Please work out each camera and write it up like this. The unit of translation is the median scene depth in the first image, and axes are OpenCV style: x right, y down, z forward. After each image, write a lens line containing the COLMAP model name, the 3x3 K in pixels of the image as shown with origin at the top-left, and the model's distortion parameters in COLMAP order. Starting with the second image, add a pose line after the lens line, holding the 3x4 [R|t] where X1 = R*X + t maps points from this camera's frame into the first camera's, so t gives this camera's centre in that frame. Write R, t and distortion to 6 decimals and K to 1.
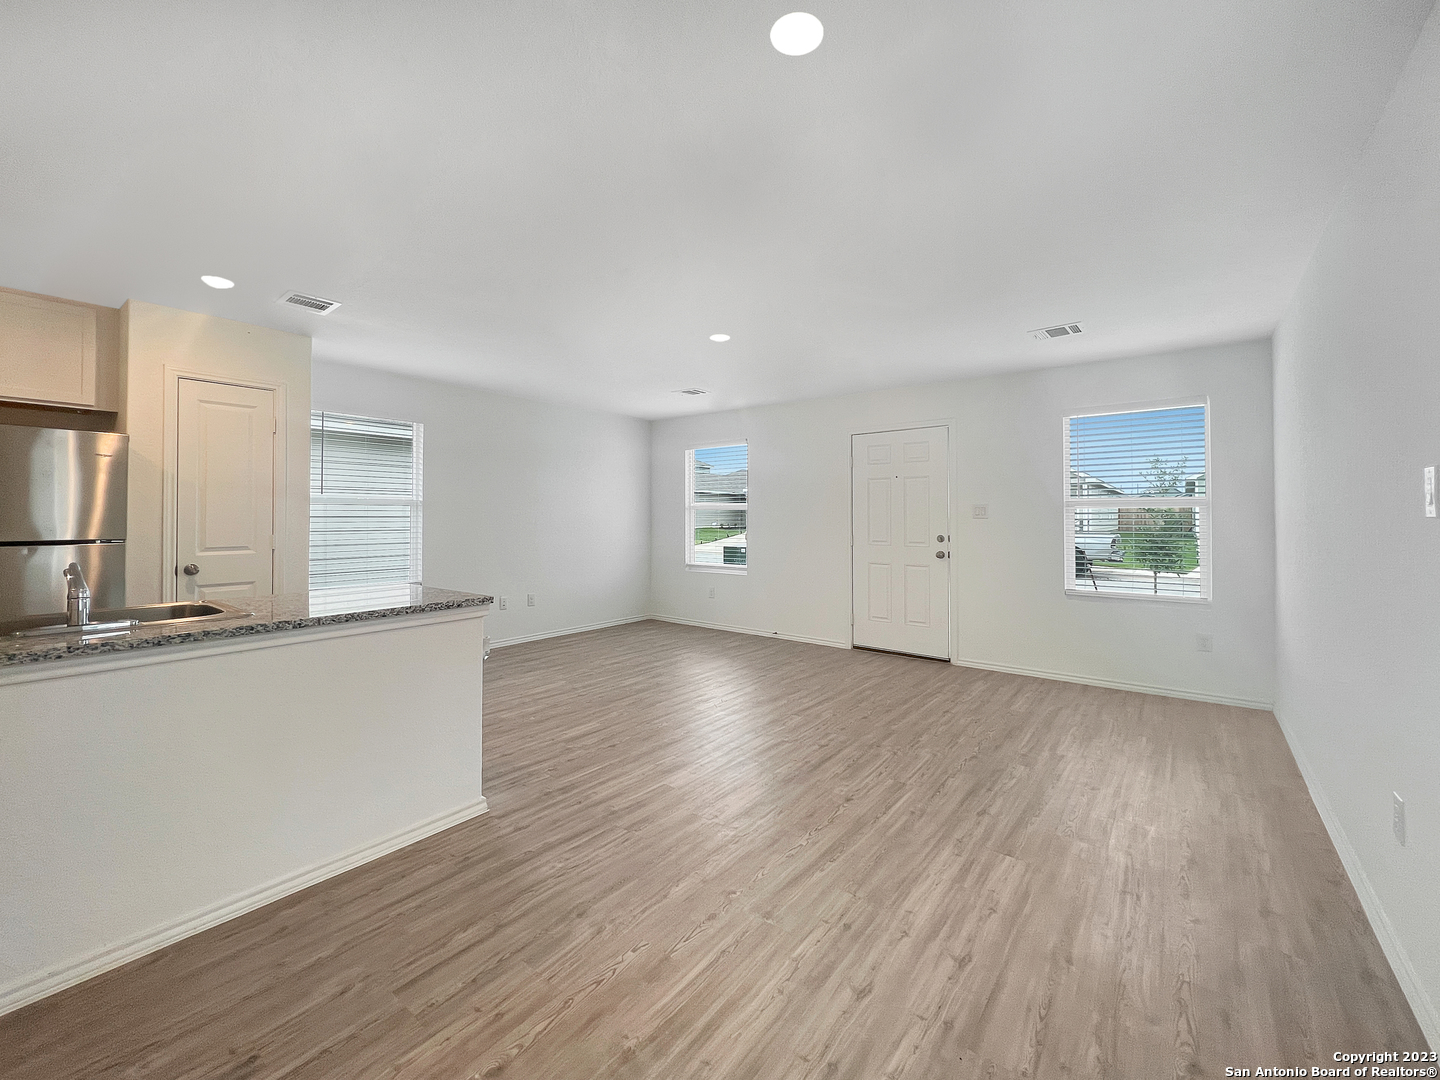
lens RADIAL K [[600.2, 0, 718.5], [0, 600.2, 513.5], [0, 0, 1]] dist [0.000988, 0.000278]
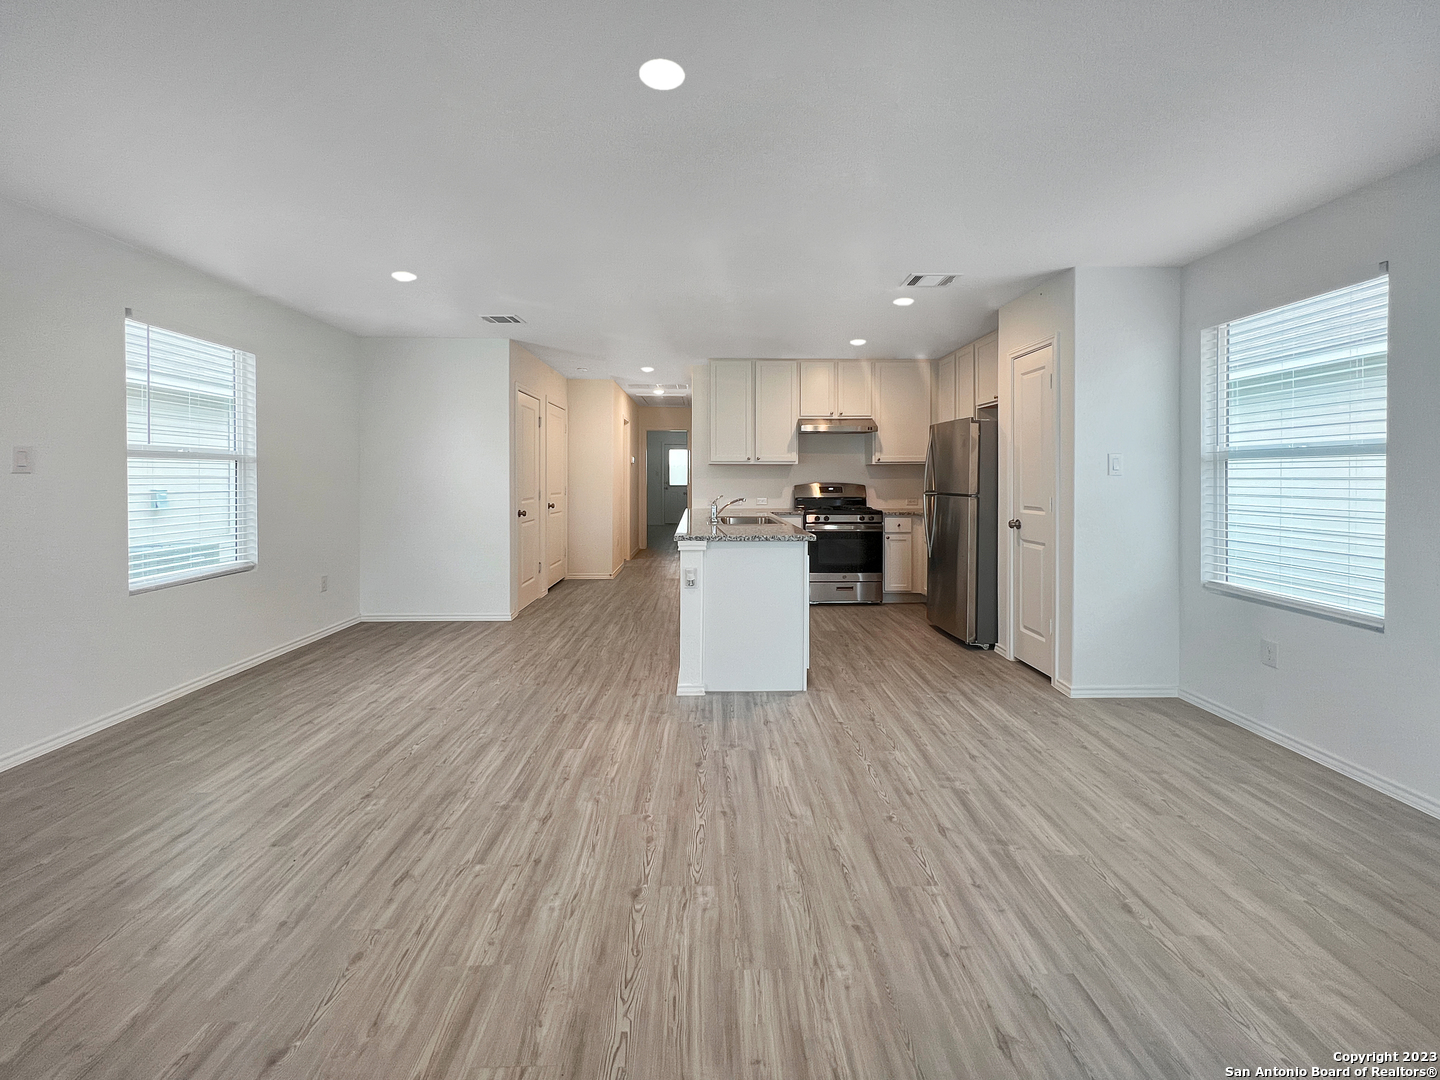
lens RADIAL K [[597.1, 0, 726.6], [0, 597.1, 481.0], [0, 0, 1]] dist [0.001269, 0.000380]
pose [[-0.768320, 0.001964, -0.640063, 0.346515], [-0.000057, 0.999995, 0.003136, 0.009468], [0.640066, 0.002446, -0.768316, 1.875425]]
